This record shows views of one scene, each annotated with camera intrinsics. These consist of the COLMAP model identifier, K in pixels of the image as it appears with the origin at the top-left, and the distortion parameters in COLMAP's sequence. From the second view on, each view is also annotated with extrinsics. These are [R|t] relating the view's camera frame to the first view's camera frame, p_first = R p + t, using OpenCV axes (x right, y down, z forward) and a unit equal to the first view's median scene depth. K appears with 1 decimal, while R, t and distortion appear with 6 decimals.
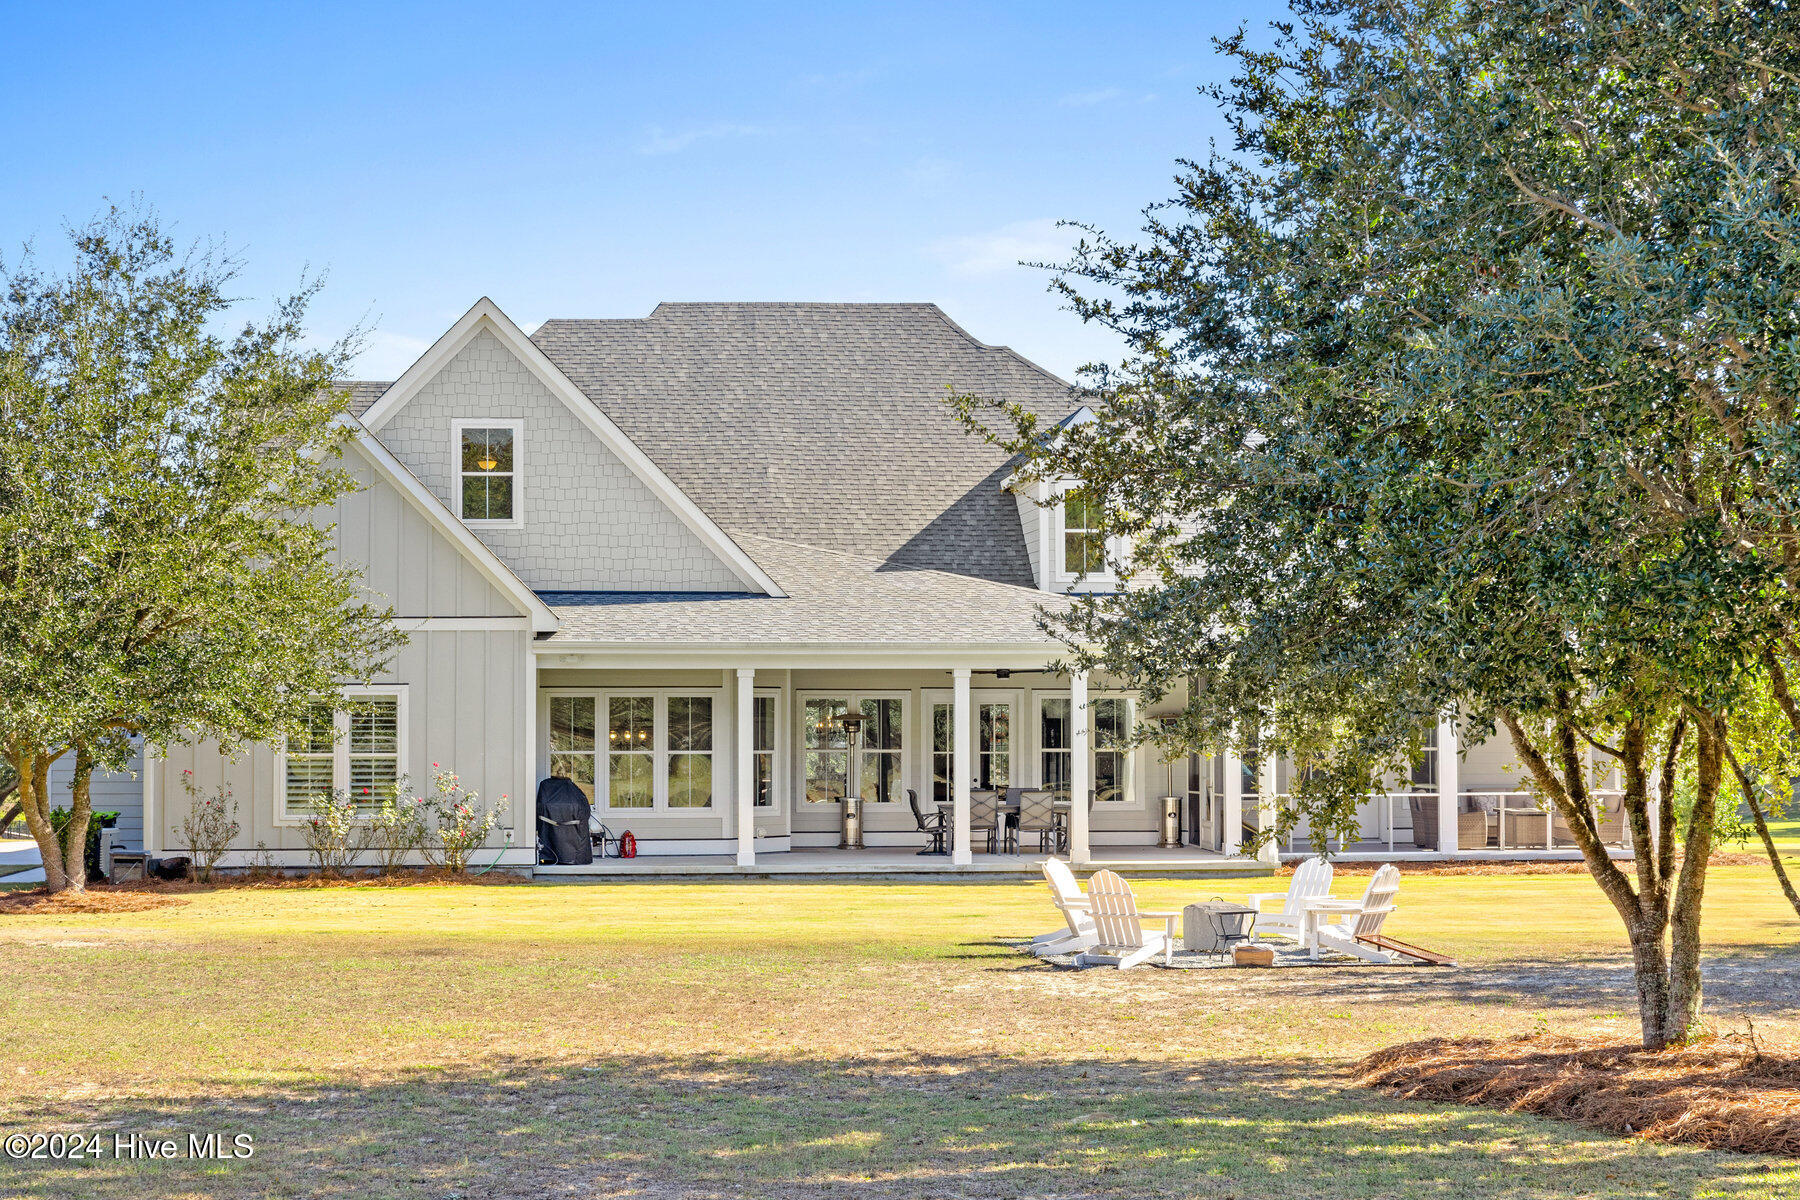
lens RADIAL K [[3022.7, 0, 900.0], [0, 3022.7, 600.0], [0, 0, 1]] dist [-0.003457, 0.036257]
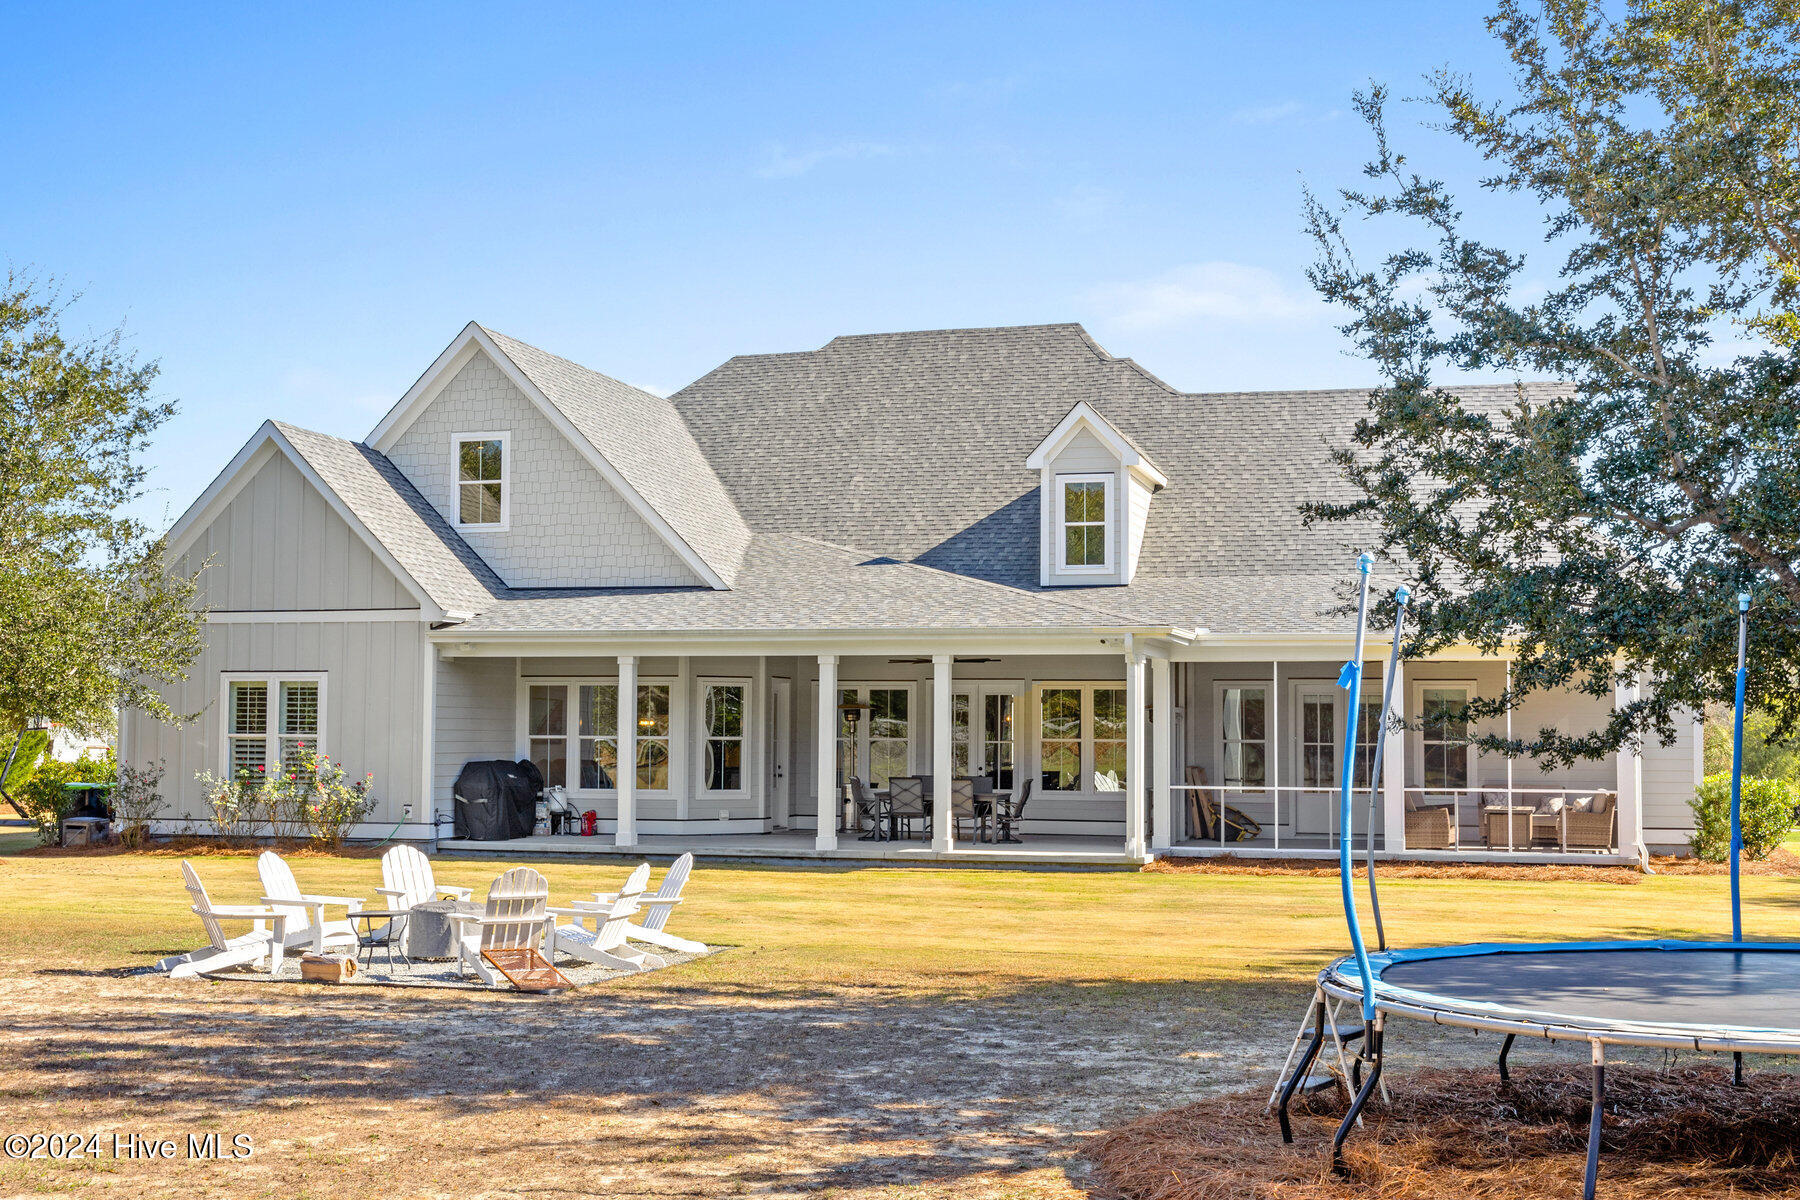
lens RADIAL K [[2250.1, 0, 900.0], [0, 2250.1, 600.0], [0, 0, 1]] dist [-0.018507, -0.009603]
pose [[0.925640, -0.014586, -0.378123, 0.311768], [0.007882, 0.999783, -0.019272, 0.017974], [0.378322, 0.014858, 0.925555, 0.301166]]
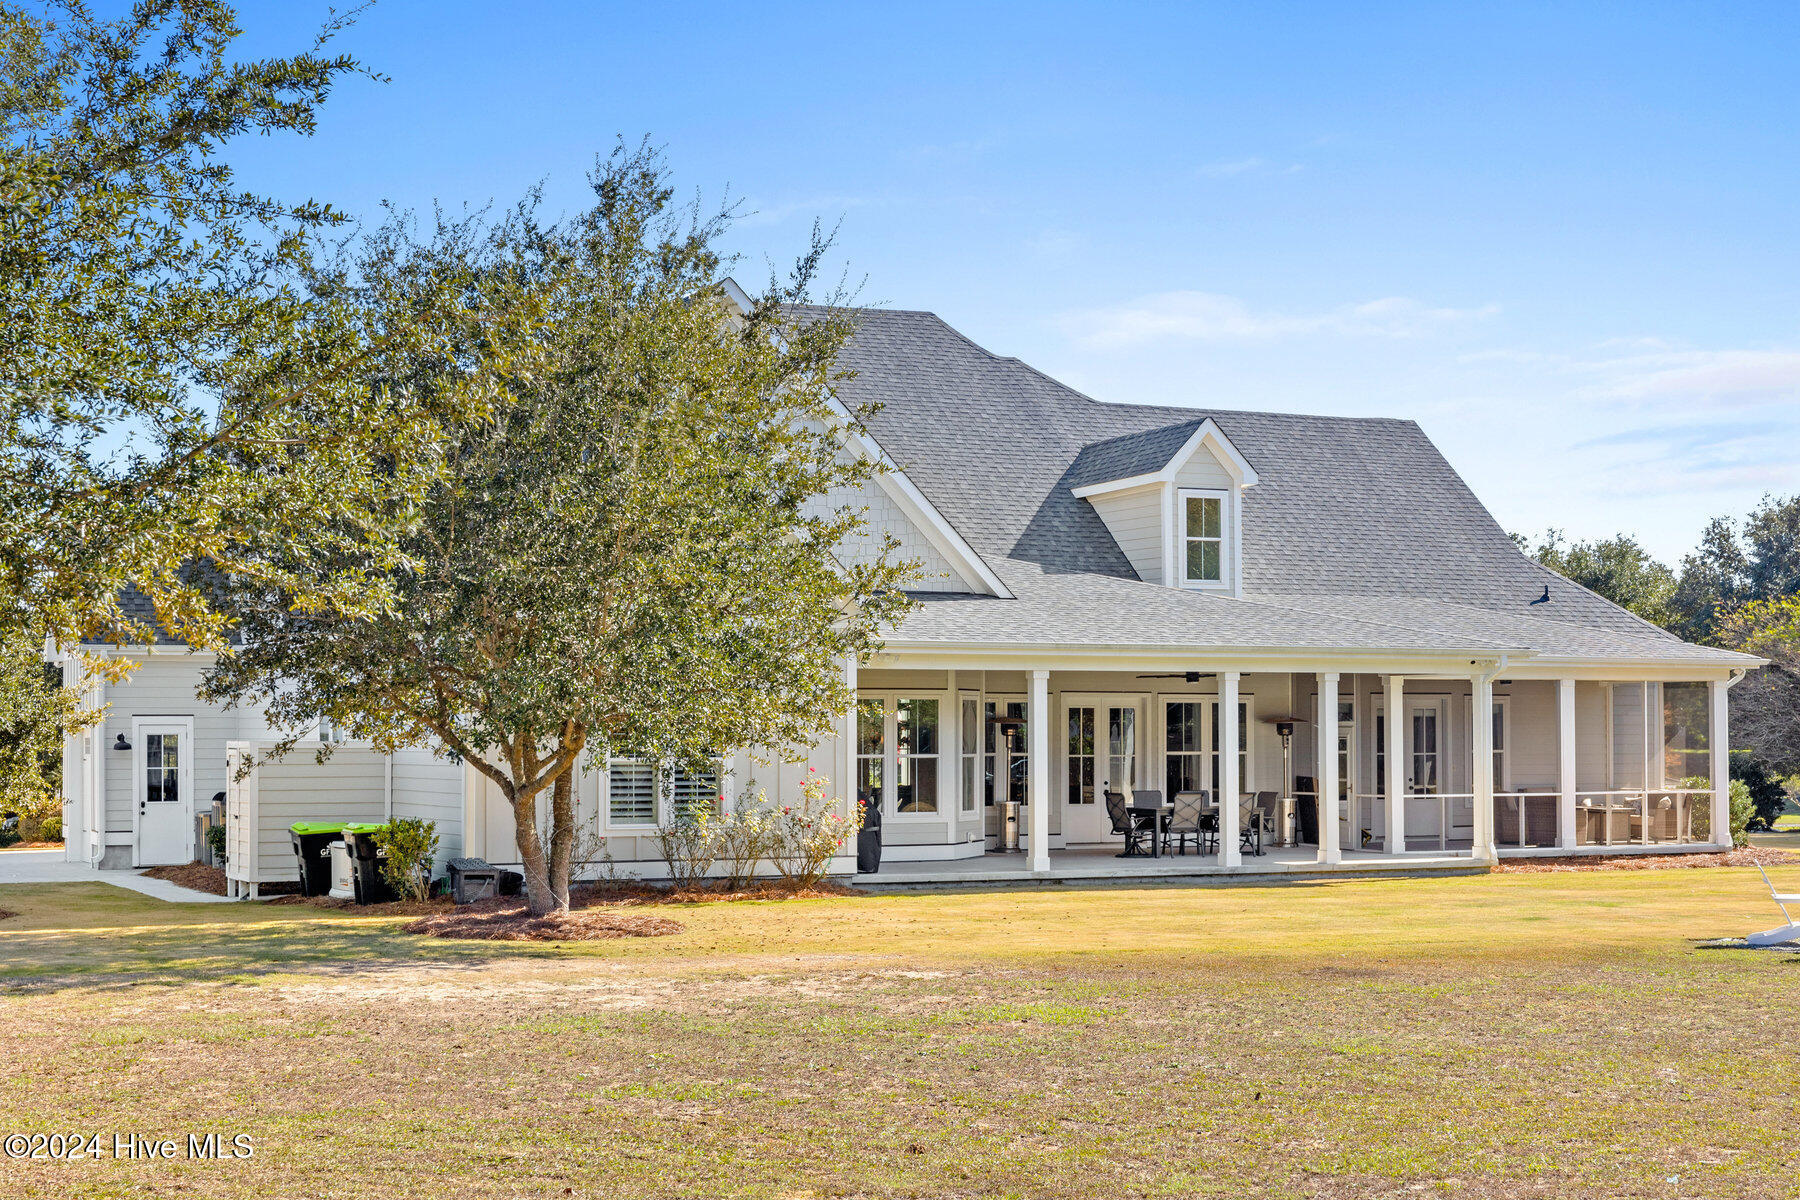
lens RADIAL K [[2709.8, 0, 897.8], [0, 2709.8, 713.8], [0, 0, 1]] dist [0.027195, 0.030870]
pose [[0.951239, 0.002718, 0.308443, -0.345991], [-0.013252, 0.999398, 0.032062, 0.008744], [-0.308170, -0.034586, 0.950702, 0.169637]]
